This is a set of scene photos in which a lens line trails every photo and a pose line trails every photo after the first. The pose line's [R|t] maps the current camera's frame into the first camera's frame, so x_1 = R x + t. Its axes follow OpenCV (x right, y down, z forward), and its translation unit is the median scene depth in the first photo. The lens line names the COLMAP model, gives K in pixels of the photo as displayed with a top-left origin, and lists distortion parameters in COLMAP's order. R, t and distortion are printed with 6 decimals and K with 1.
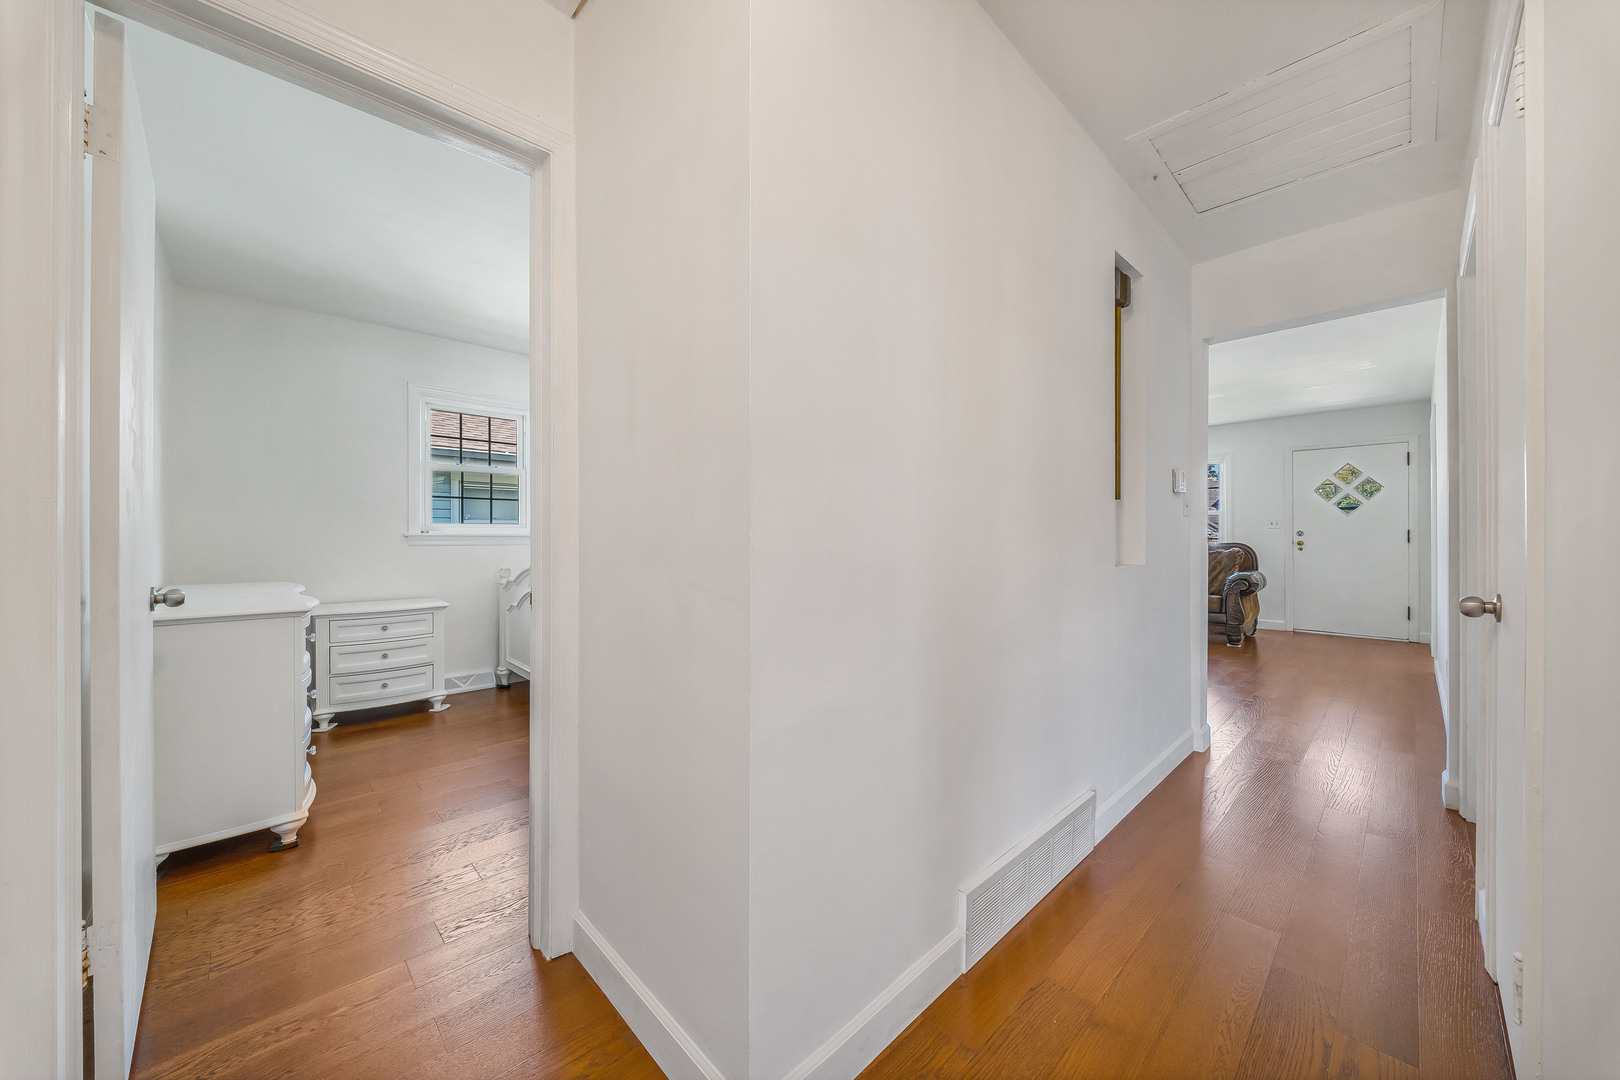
lens RADIAL K [[582.6, 0, 814.9], [0, 582.6, 540.5], [0, 0, 1]] dist [0.000034, -0.000012]
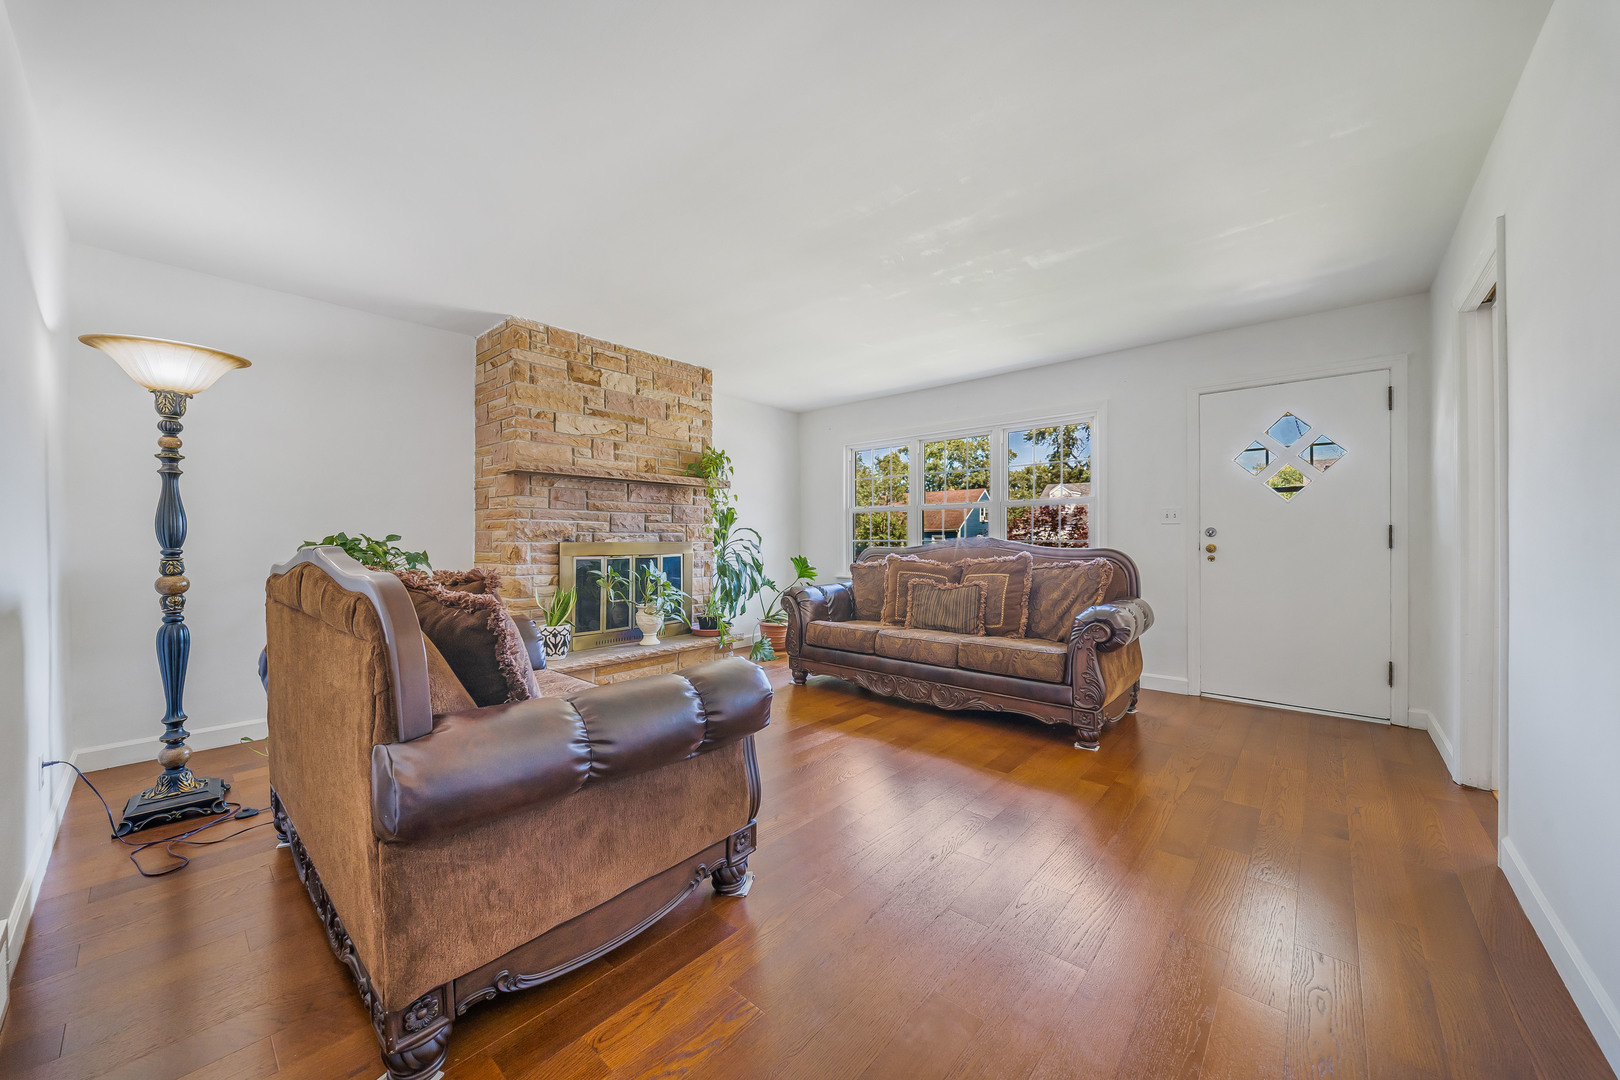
lens RADIAL K [[582.6, 0, 805.3], [0, 582.6, 538.9], [0, 0, 1]] dist [0.000034, -0.000012]
pose [[0.997745, -0.003705, 0.067017, 0.405122], [0.003781, 0.999992, -0.001010, -0.007155], [-0.067013, 0.001261, 0.997751, 0.462360]]
